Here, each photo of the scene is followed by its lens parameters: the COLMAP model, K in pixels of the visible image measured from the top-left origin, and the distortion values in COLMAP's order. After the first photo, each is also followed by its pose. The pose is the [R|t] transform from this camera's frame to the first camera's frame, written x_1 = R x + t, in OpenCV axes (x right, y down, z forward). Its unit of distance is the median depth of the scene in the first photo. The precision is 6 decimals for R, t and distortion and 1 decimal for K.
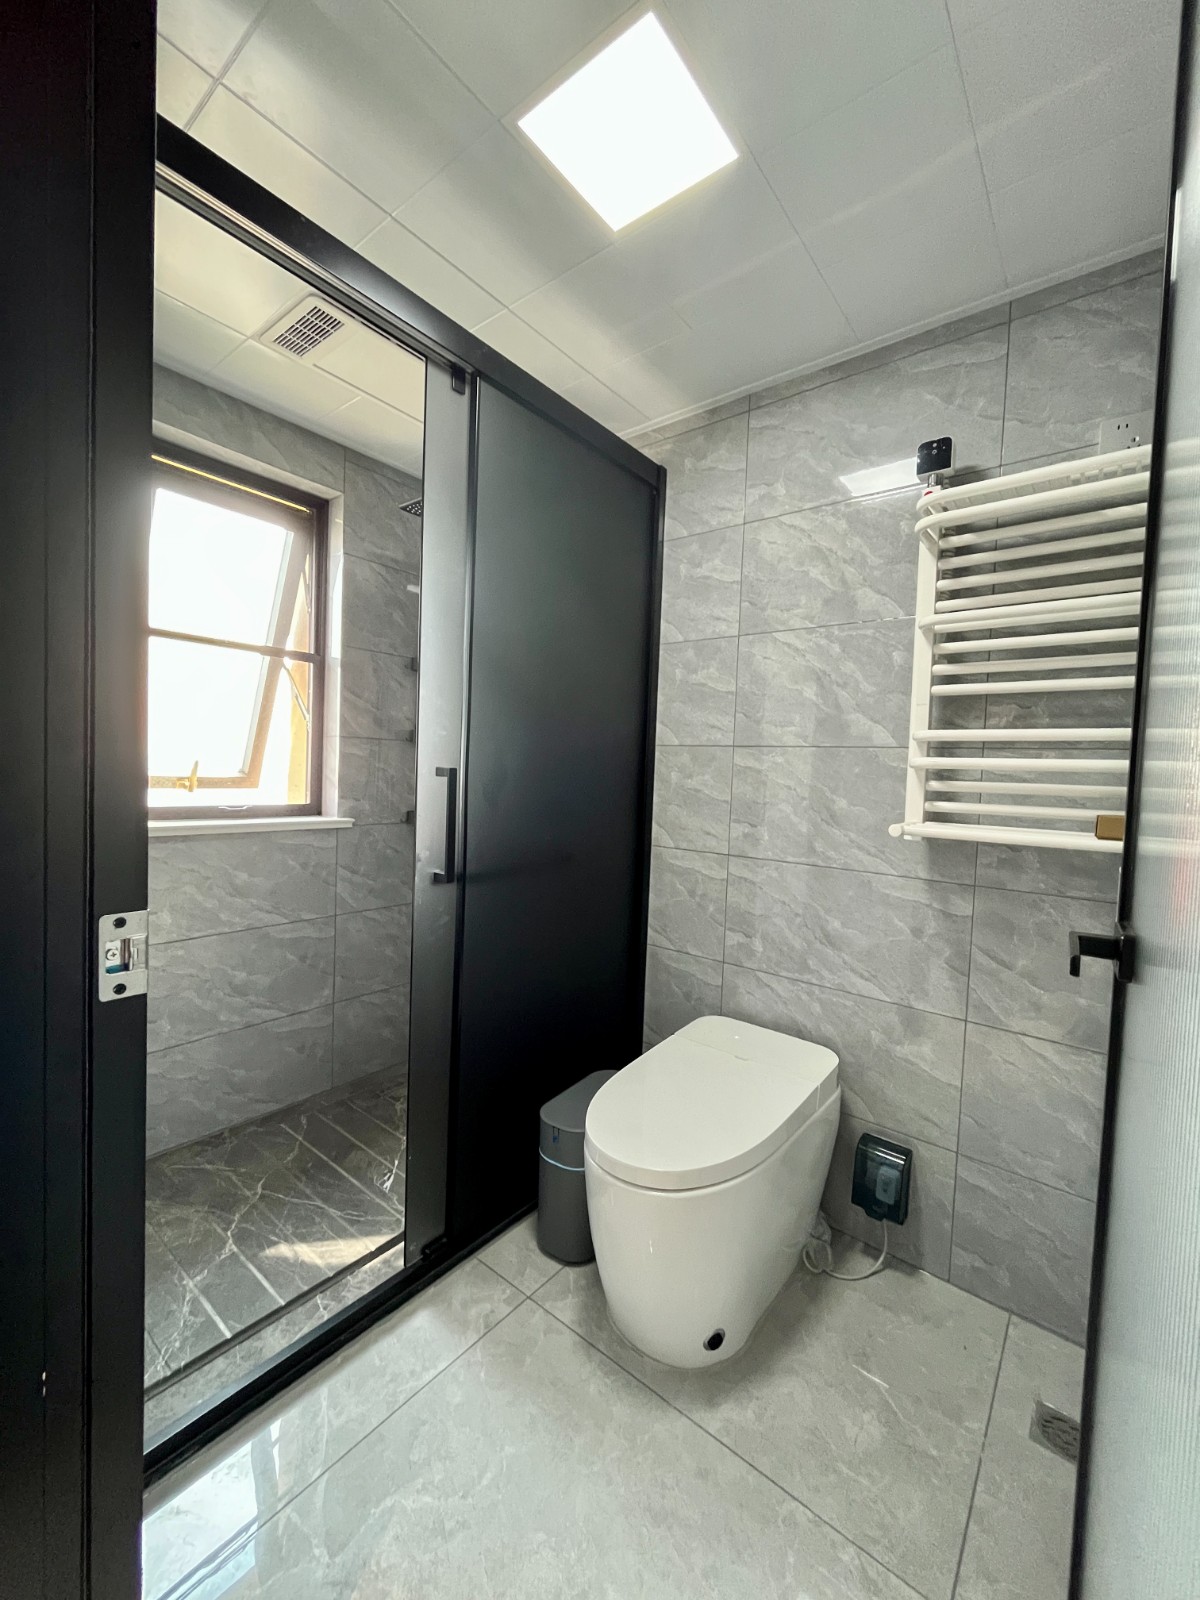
lens RADIAL K [[645.0, 0, 600.0], [0, 645.0, 800.0], [0, 0, 1]] dist [-0.010828, -0.000117]
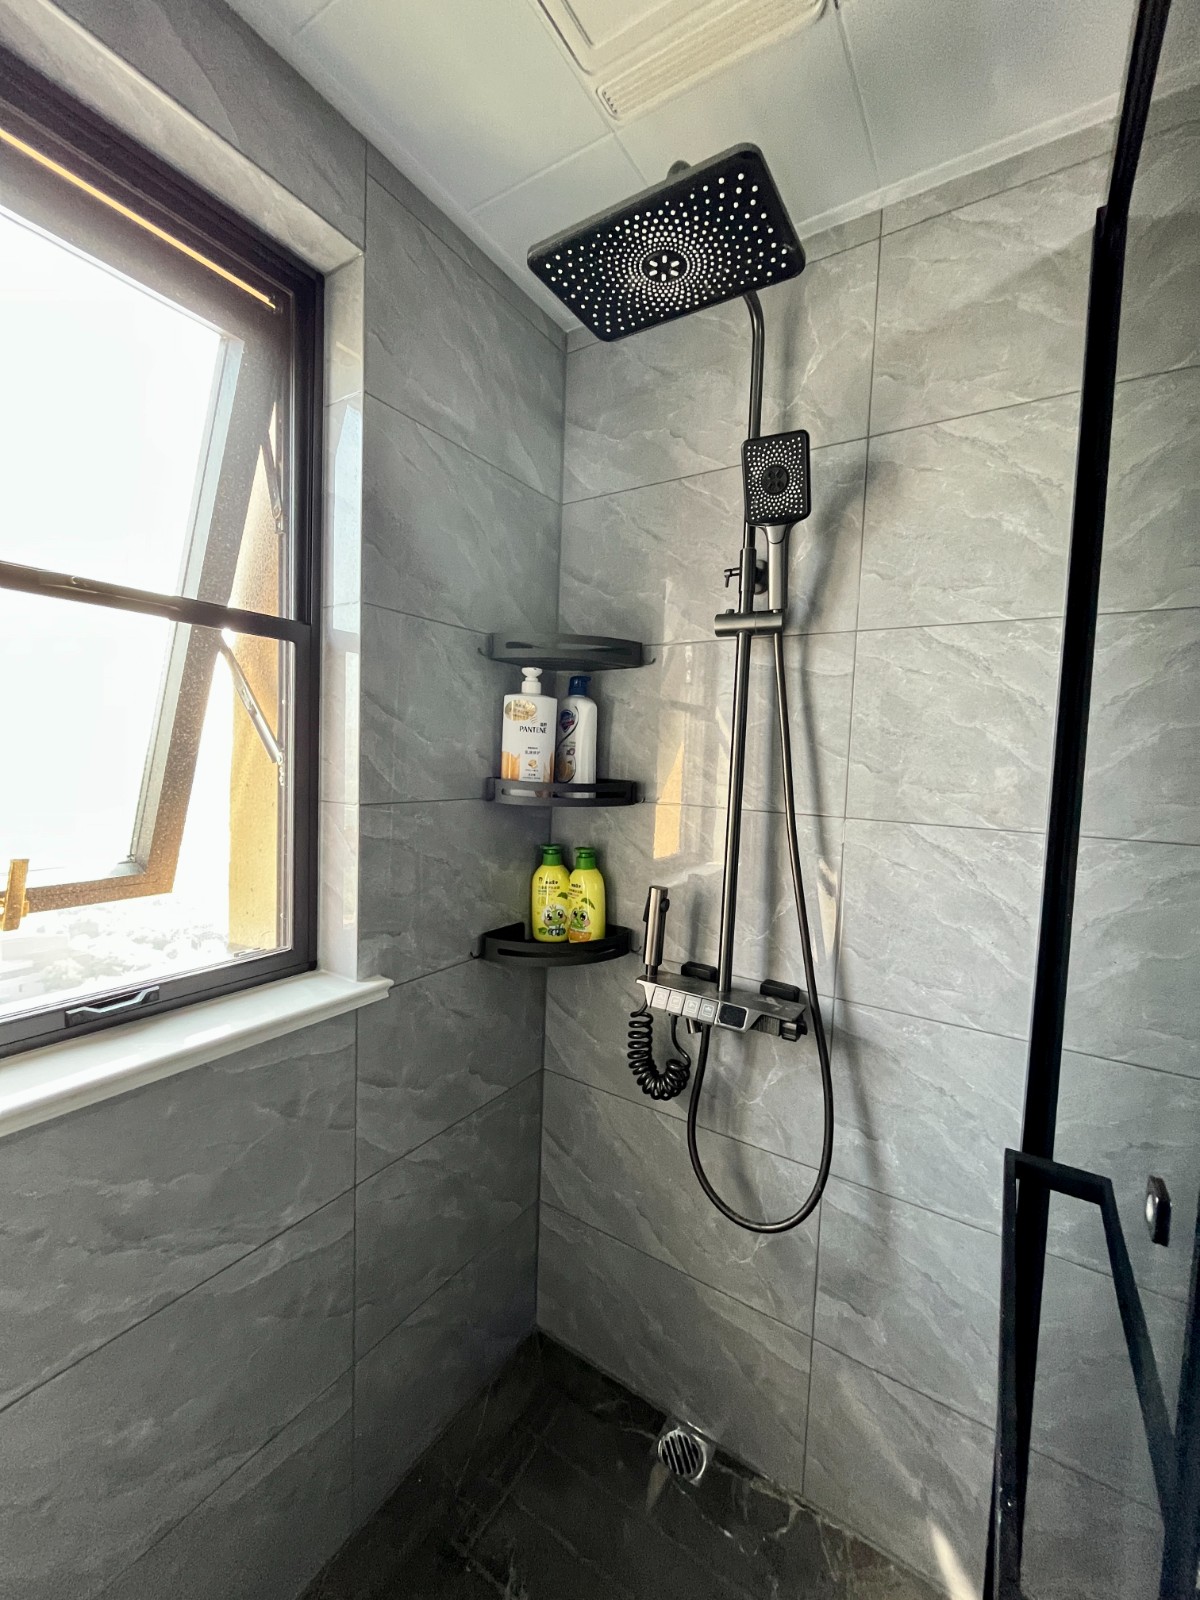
lens RADIAL K [[645.0, 0, 600.0], [0, 645.0, 800.0], [0, 0, 1]] dist [-0.010828, -0.000117]
pose [[0.994227, -0.010628, 0.106767, -0.280231], [0.007976, 0.999650, 0.025243, -0.110663], [-0.106998, -0.024246, 0.993964, 0.524118]]
